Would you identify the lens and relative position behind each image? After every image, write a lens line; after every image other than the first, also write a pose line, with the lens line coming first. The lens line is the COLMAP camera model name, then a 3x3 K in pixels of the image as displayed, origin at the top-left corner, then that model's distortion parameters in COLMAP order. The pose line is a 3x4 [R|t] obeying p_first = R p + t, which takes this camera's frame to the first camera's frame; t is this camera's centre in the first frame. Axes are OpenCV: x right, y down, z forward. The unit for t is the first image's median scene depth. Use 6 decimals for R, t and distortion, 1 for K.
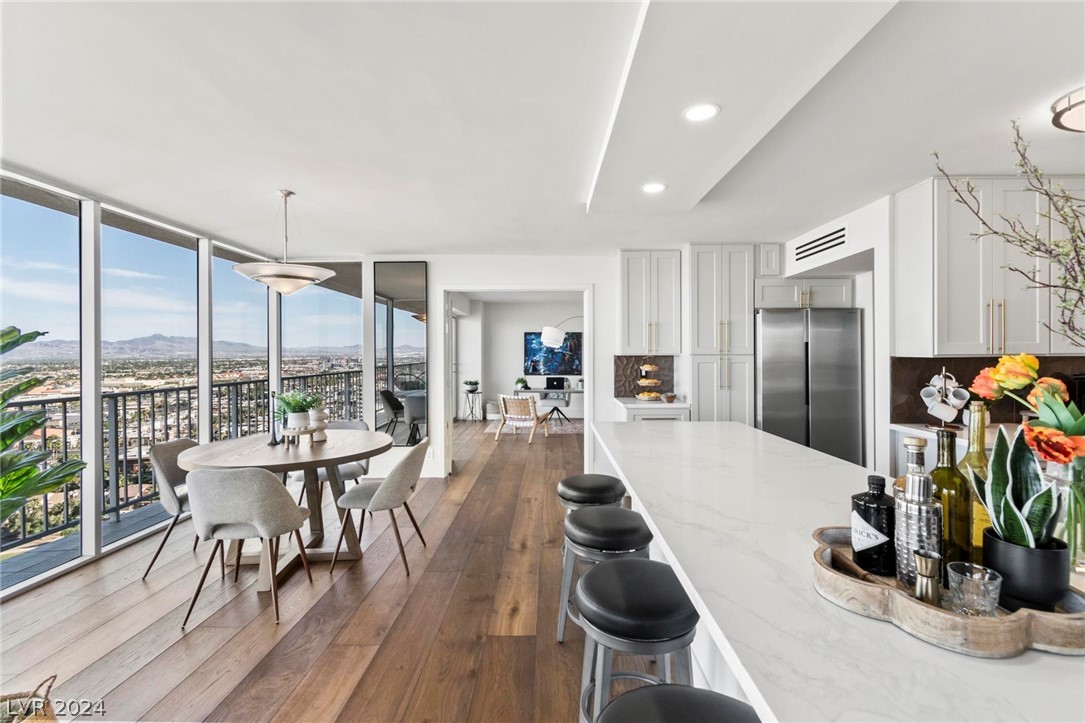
lens RADIAL K [[485.3, 0, 545.0], [0, 485.3, 354.1], [0, 0, 1]] dist [0.006419, -0.003334]
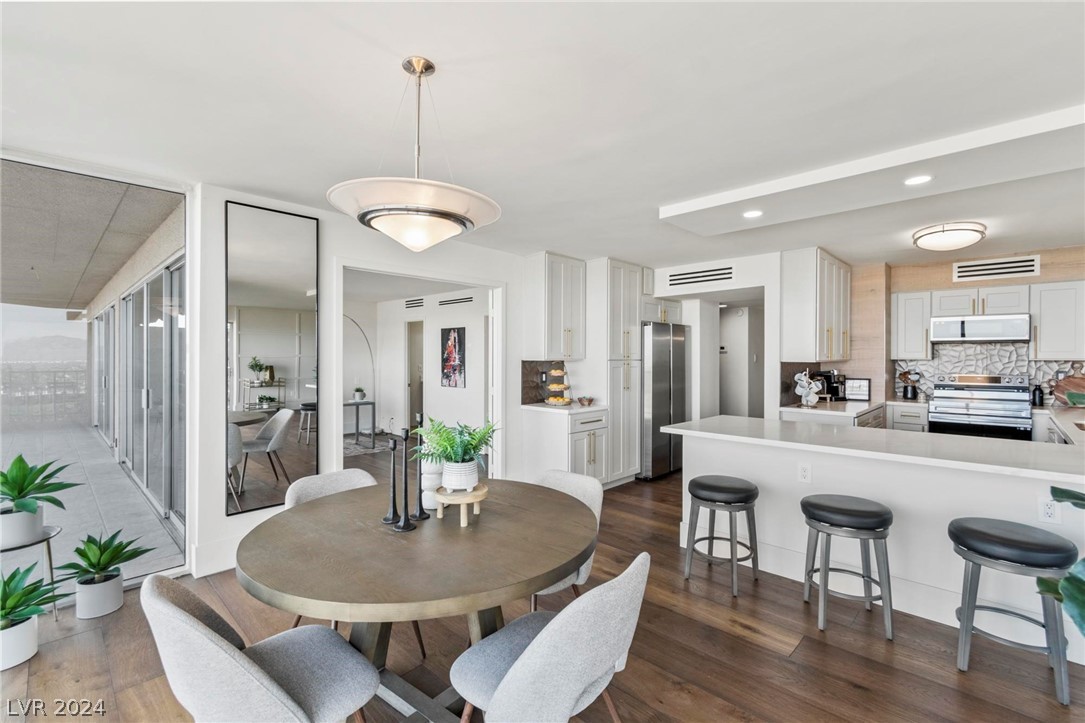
lens RADIAL K [[485.3, 0, 547.1], [0, 485.3, 359.7], [0, 0, 1]] dist [0.006419, -0.003334]
pose [[0.673704, 0.000314, 0.739001, -0.575130], [-0.004437, 0.999984, 0.003620, -0.002605], [-0.738988, -0.005717, 0.673694, 0.357723]]
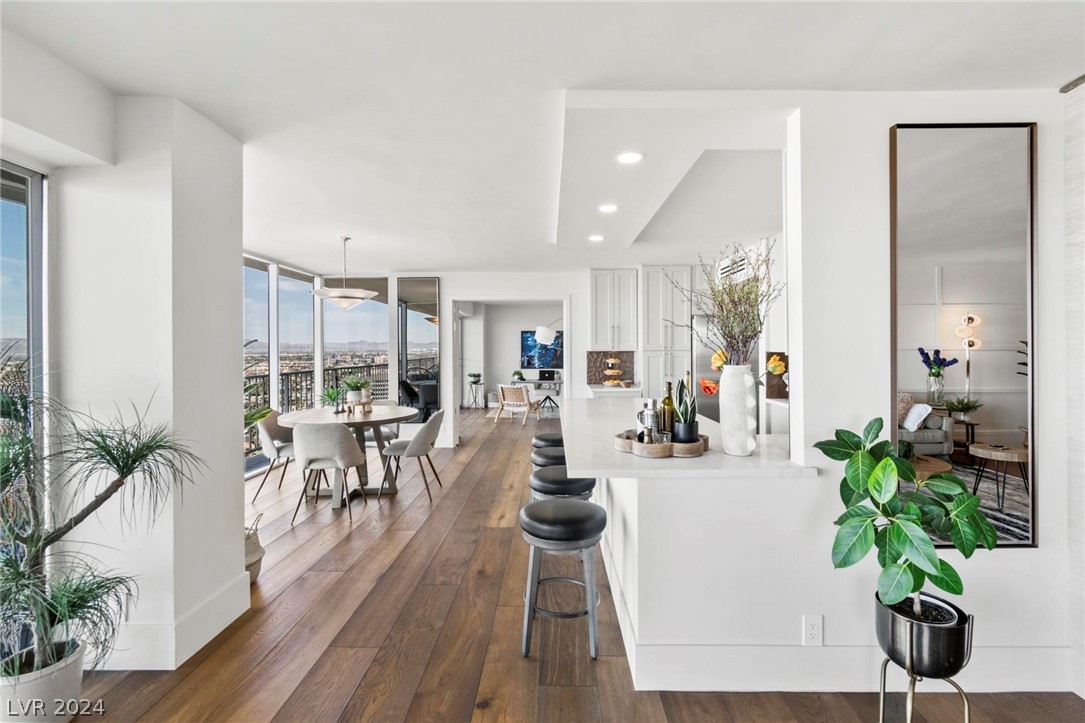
lens RADIAL K [[485.3, 0, 542.8], [0, 485.3, 348.6], [0, 0, 1]] dist [0.006419, -0.003334]
pose [[0.999926, -0.000731, -0.012178, 0.047208], [0.000699, 0.999996, -0.002625, -0.000719], [0.012180, 0.002616, 0.999922, -0.295938]]
